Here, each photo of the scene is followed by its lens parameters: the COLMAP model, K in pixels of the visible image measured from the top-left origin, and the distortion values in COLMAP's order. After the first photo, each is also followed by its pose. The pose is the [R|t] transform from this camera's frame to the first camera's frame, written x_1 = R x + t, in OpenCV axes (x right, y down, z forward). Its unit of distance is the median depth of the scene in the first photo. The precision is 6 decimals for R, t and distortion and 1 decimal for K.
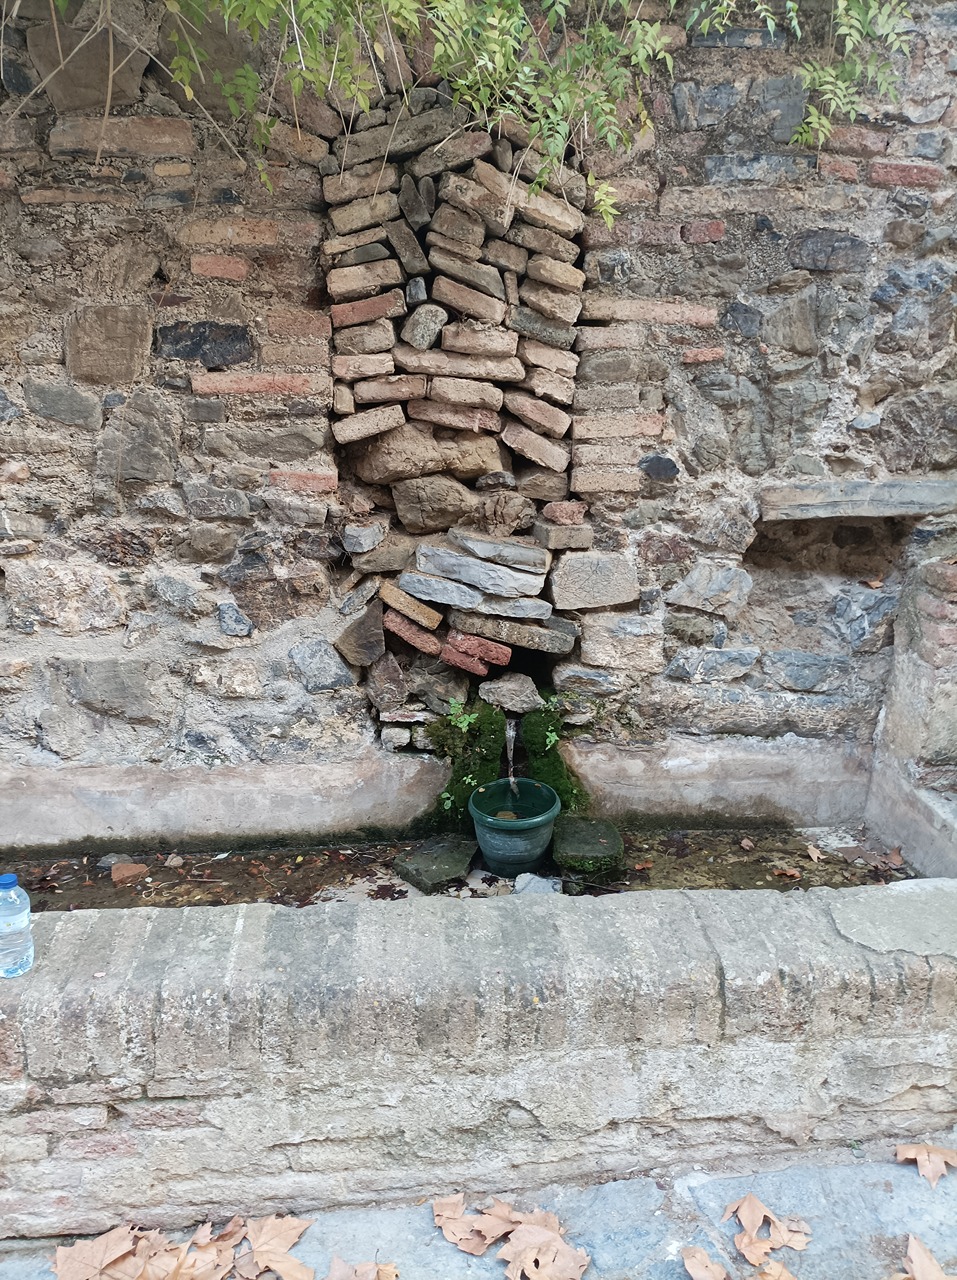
lens RADIAL K [[944.4, 0, 479.0], [0, 944.4, 640.0], [0, 0, 1]] dist [0.002492, -0.000344]
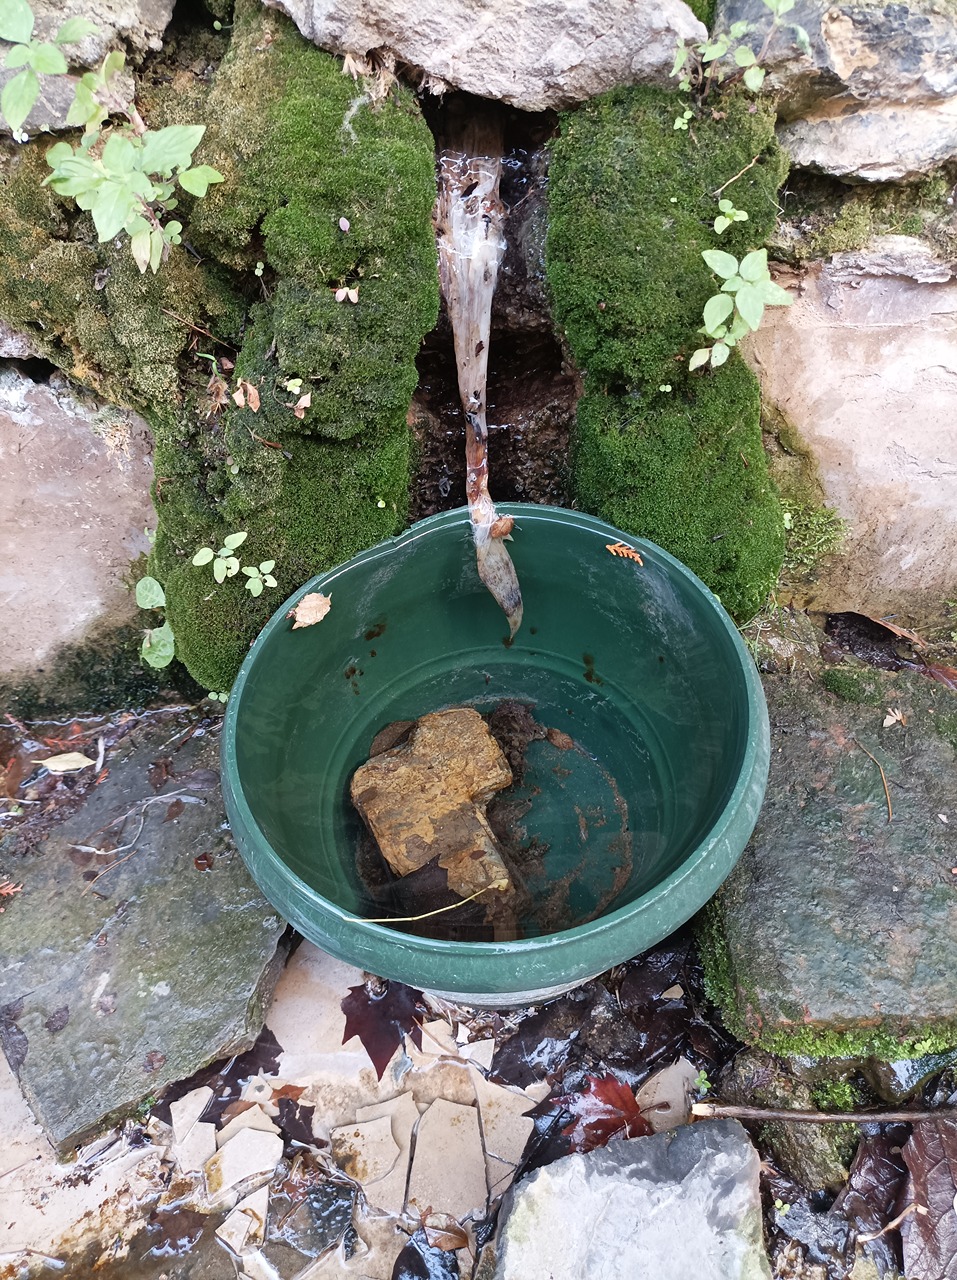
lens RADIAL K [[944.4, 0, 480.2], [0, 944.4, 636.7], [0, 0, 1]] dist [0.002492, -0.000344]
pose [[0.999698, -0.022251, -0.010464, 0.035515], [0.024378, 0.841311, 0.540001, 0.066689], [-0.003212, -0.540093, 0.841599, 0.828955]]
